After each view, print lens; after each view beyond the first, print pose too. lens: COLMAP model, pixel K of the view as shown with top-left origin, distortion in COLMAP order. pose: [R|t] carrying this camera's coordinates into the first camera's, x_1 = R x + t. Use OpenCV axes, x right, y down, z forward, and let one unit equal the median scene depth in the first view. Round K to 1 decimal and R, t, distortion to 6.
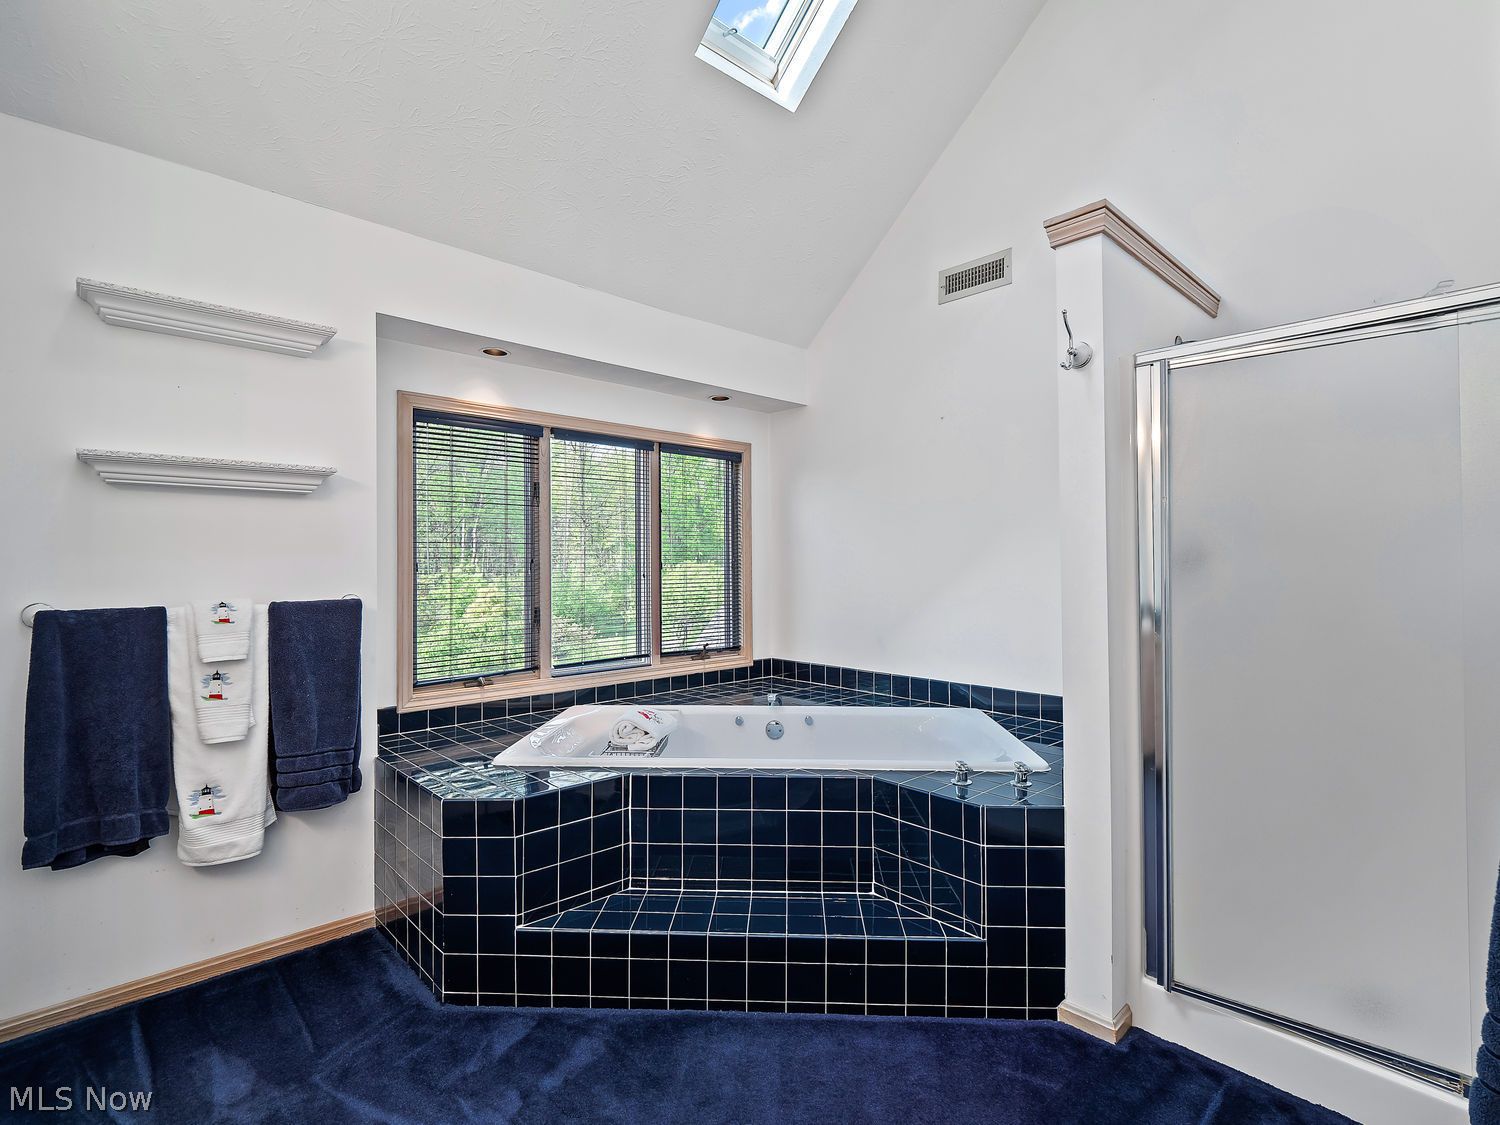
lens RADIAL K [[712.4, 0, 751.0], [0, 712.4, 564.6], [0, 0, 1]] dist [0.001935, -0.003998]
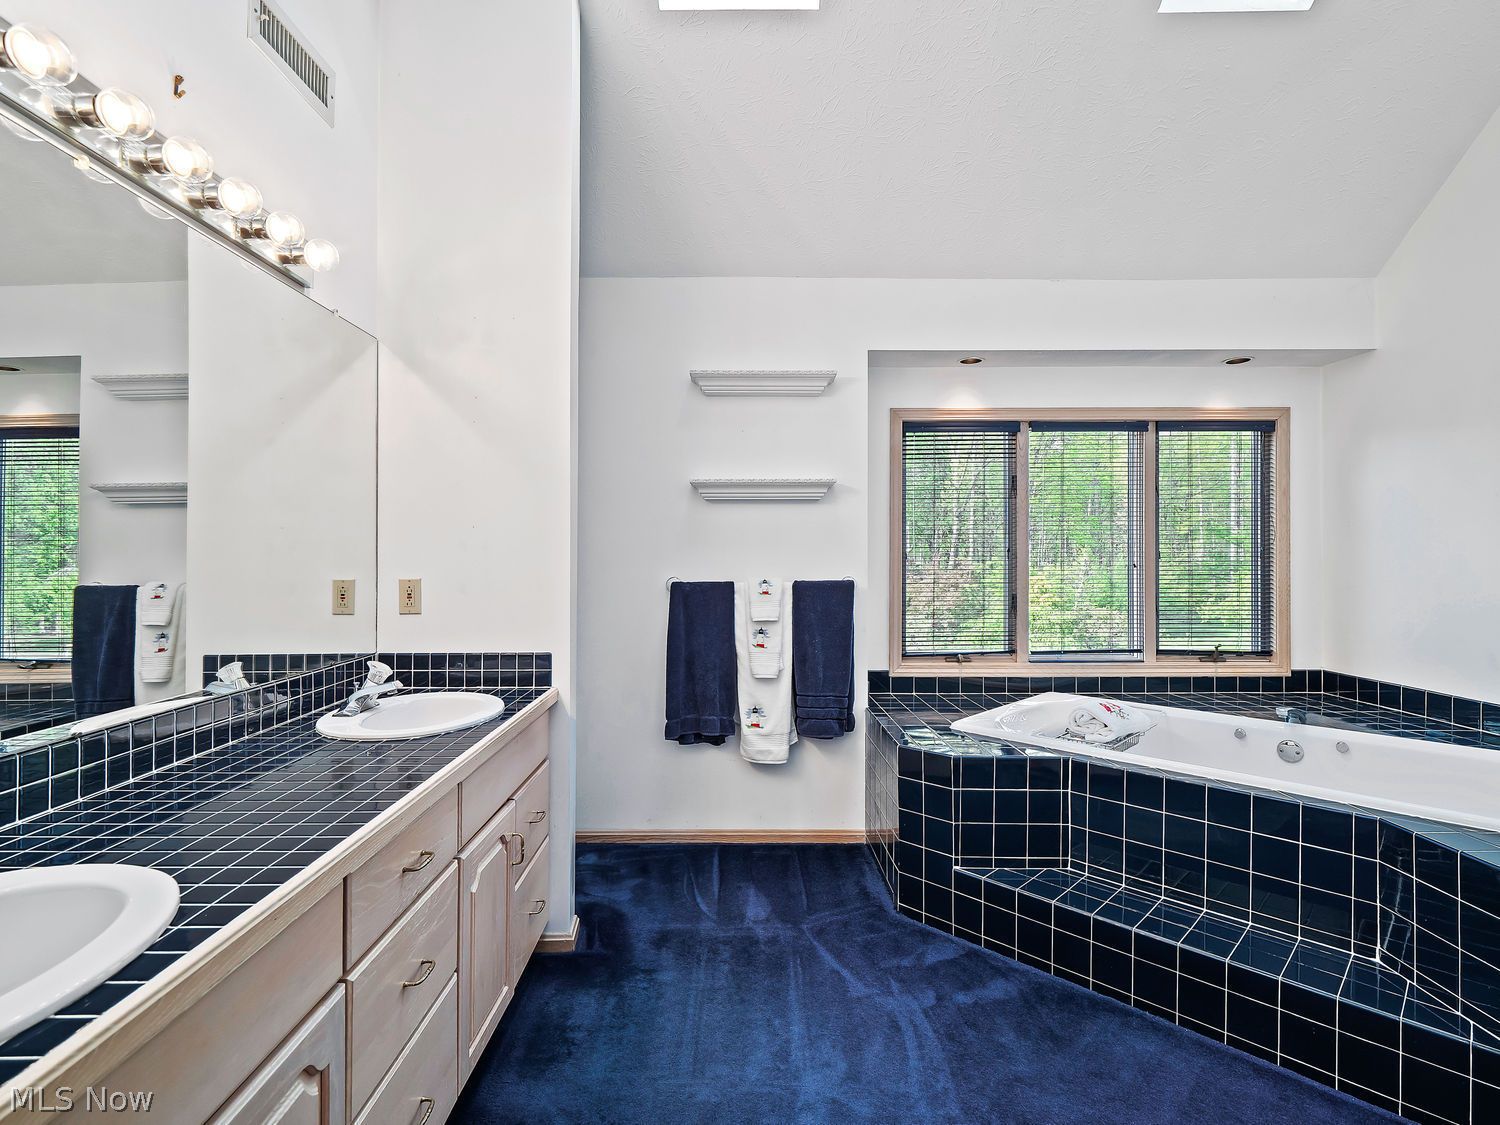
lens RADIAL K [[725.5, 0, 754.4], [0, 725.5, 559.0], [0, 0, 1]] dist [0.006635, -0.007830]
pose [[0.743192, 0.006237, -0.669049, 0.193960], [-0.001577, 0.999970, 0.007570, 0.000628], [0.669076, -0.004571, 0.743180, -0.081069]]
